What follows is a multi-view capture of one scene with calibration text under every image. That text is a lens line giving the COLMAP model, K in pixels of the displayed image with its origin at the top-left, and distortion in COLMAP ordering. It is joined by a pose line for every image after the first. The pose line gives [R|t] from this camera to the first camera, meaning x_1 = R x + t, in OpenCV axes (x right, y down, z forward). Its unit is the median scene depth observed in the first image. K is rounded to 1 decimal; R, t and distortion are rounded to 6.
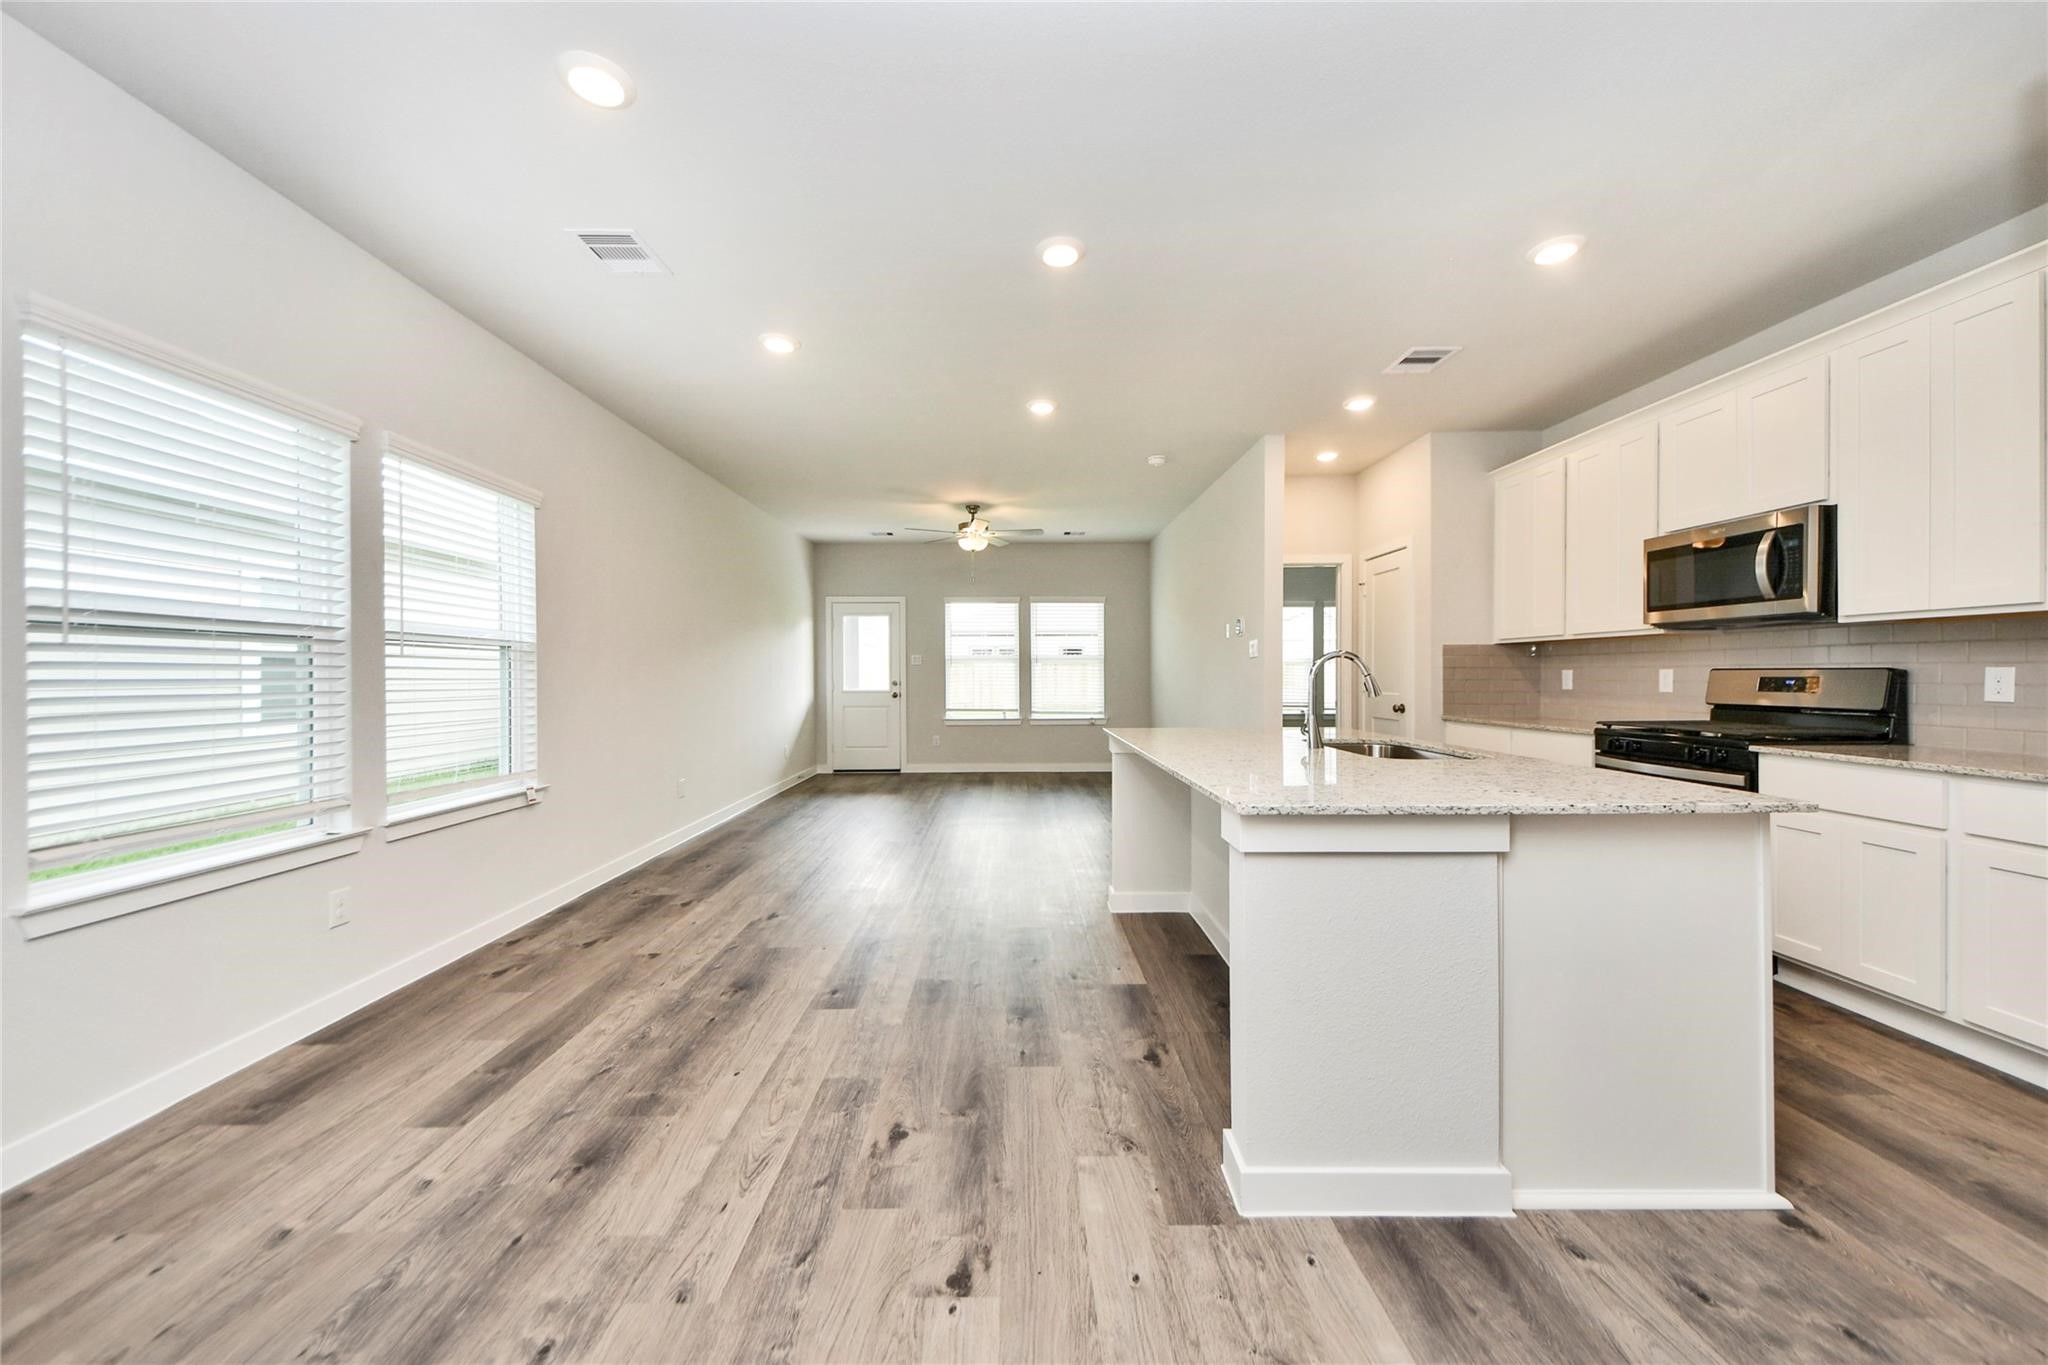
lens RADIAL K [[738.5, 0, 1017.4], [0, 738.5, 689.2], [0, 0, 1]] dist [0.020838, -0.006593]
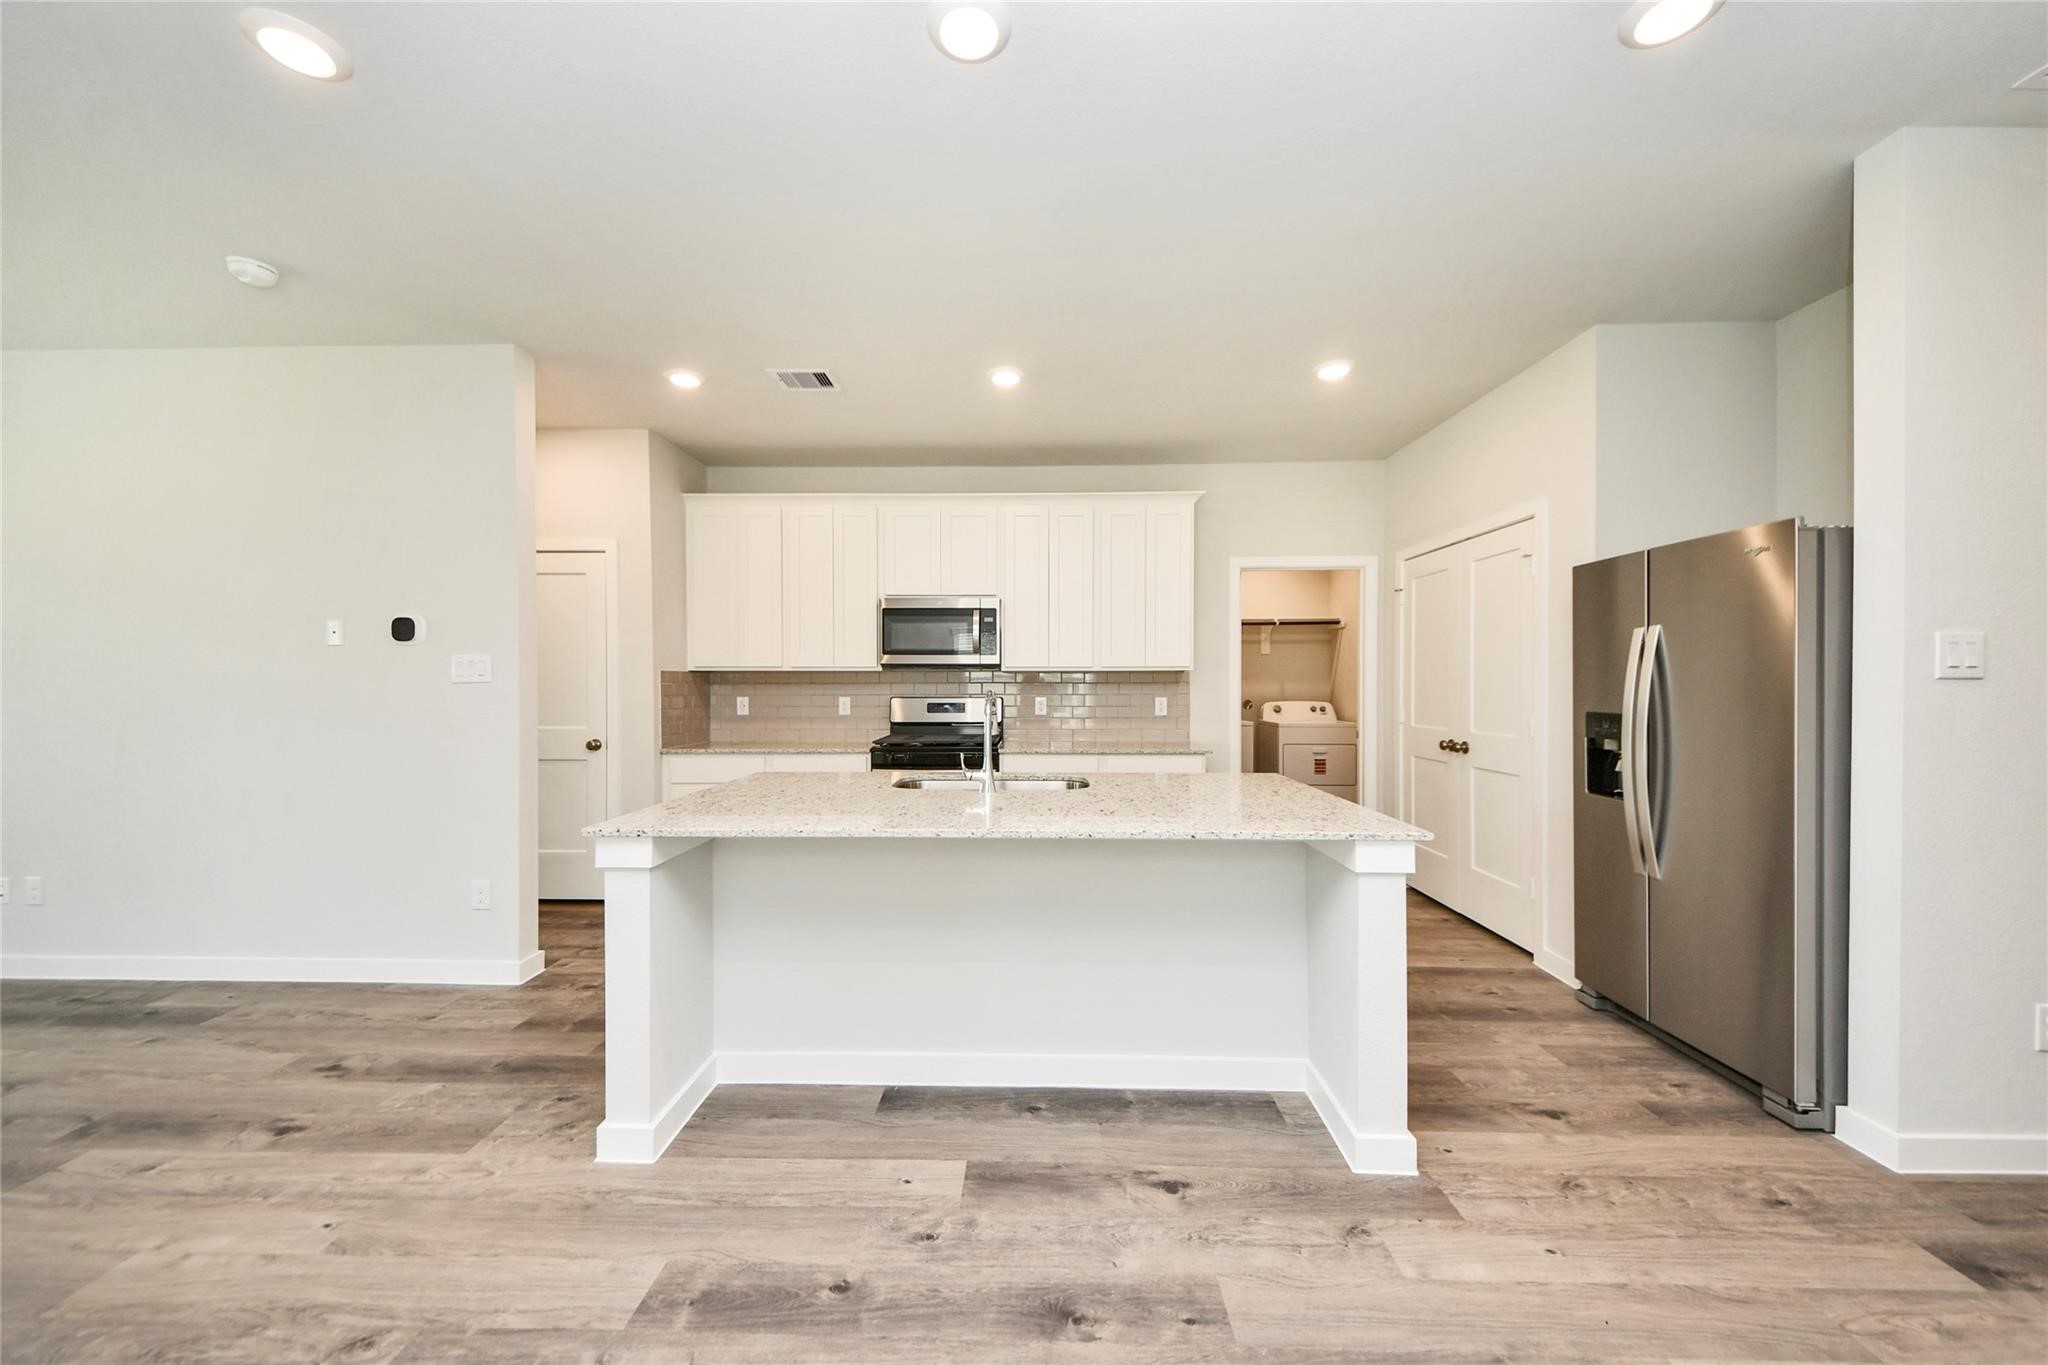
lens RADIAL K [[738.5, 0, 1017.4], [0, 738.5, 689.2], [0, 0, 1]] dist [0.020838, -0.006593]
pose [[0.035467, -0.009429, 0.999326, -0.489235], [0.023226, 0.999693, 0.008608, -0.056060], [-0.999101, 0.022905, 0.035675, 0.839785]]
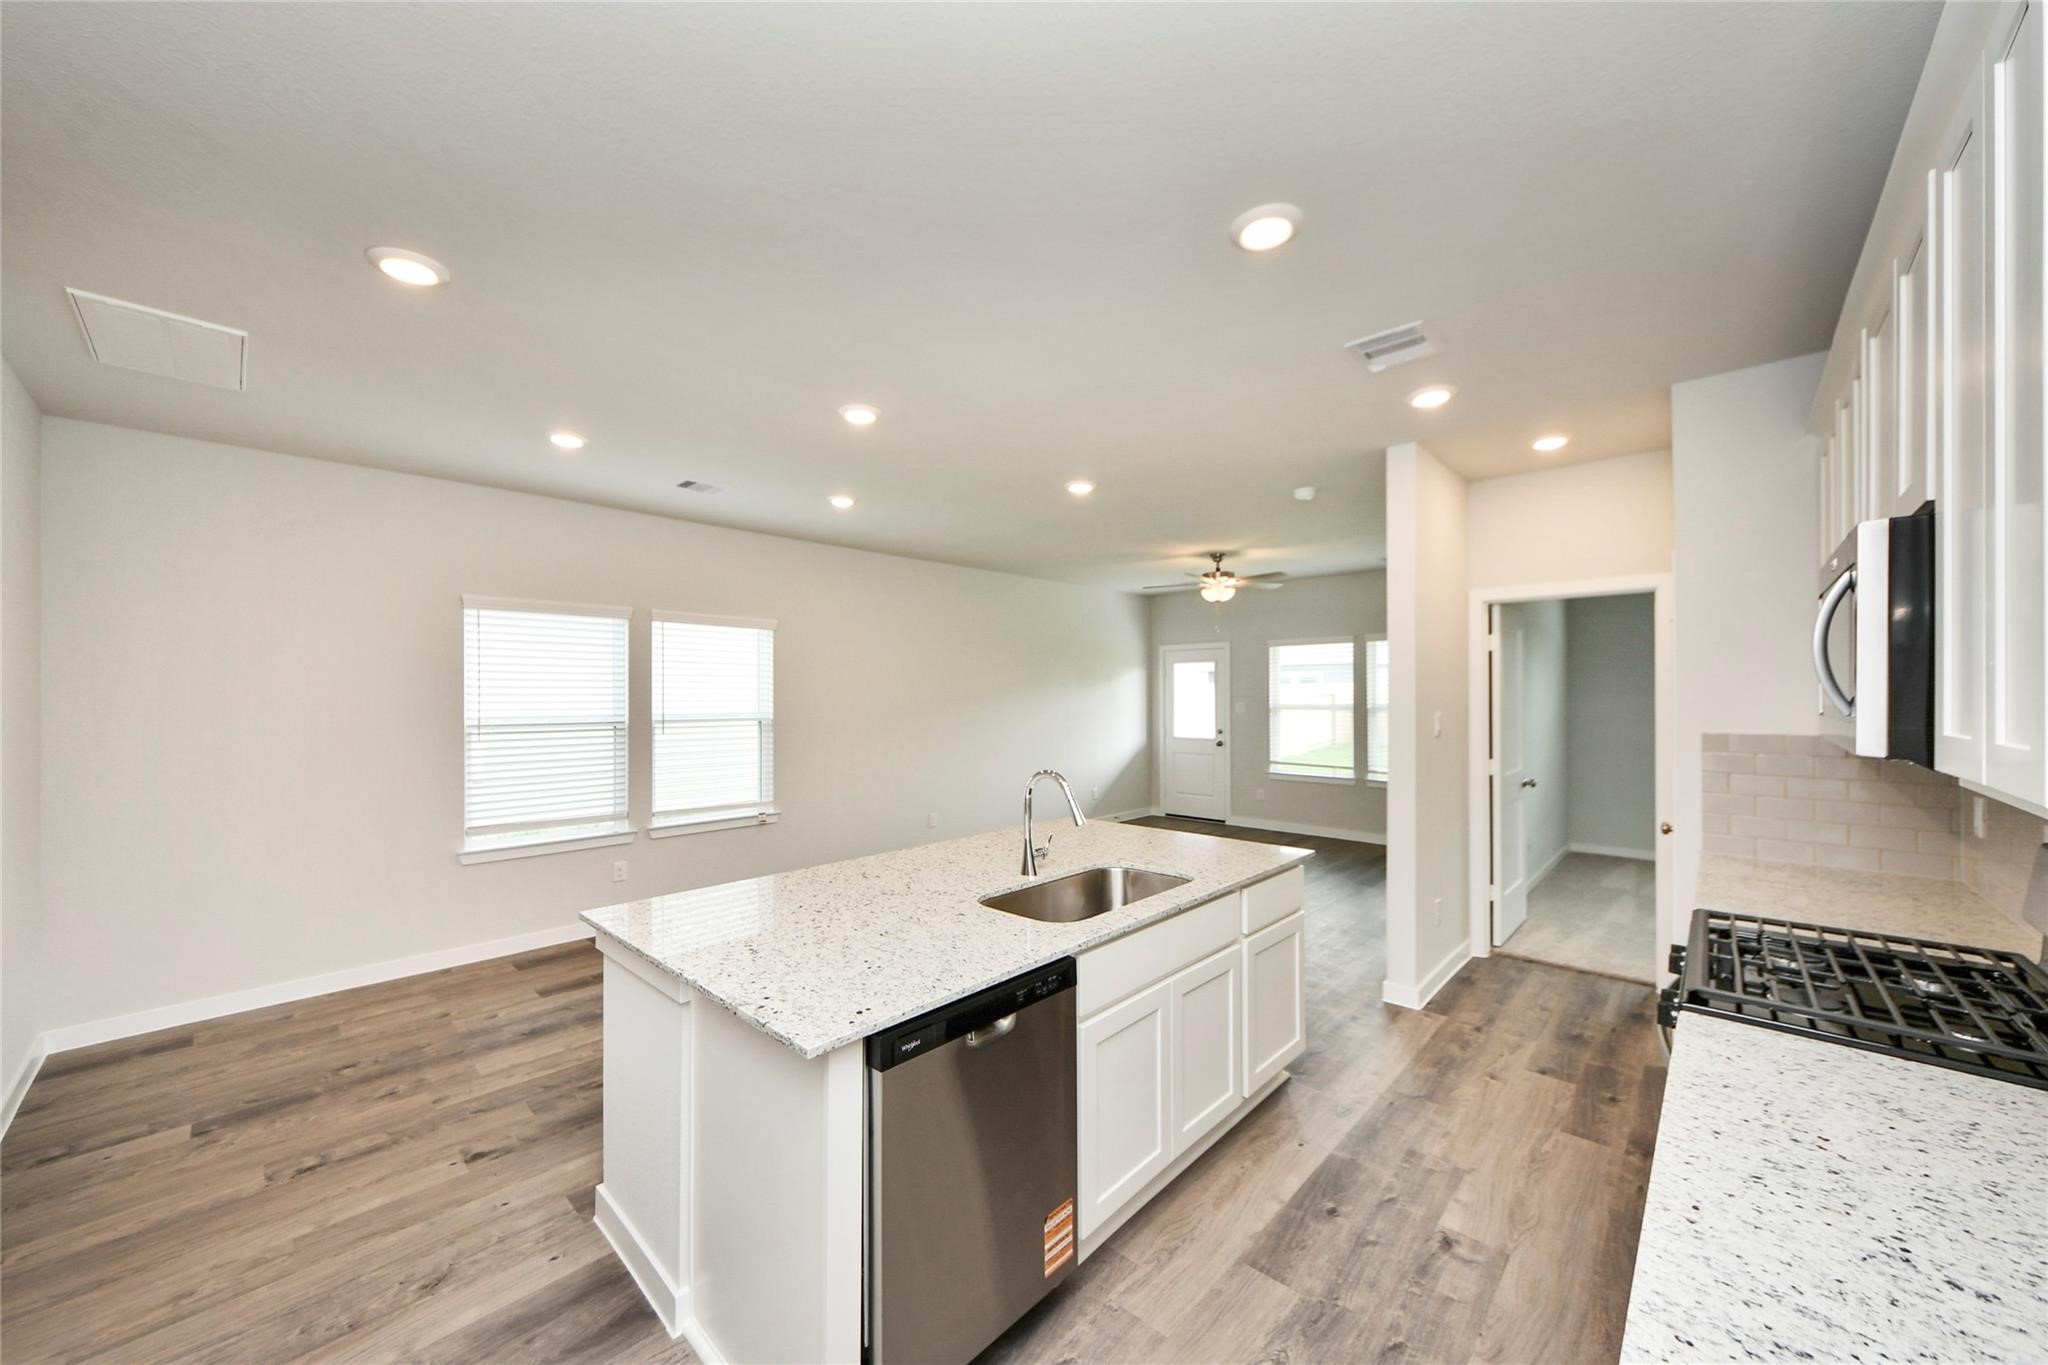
lens RADIAL K [[749.0, 0, 1007.8], [0, 749.0, 692.7], [0, 0, 1]] dist [0.008637, -0.007113]
pose [[0.714027, -0.001835, -0.700116, 0.937583], [-0.011980, 0.999818, -0.014838, -0.118336], [0.700015, 0.018982, 0.713875, 0.287609]]
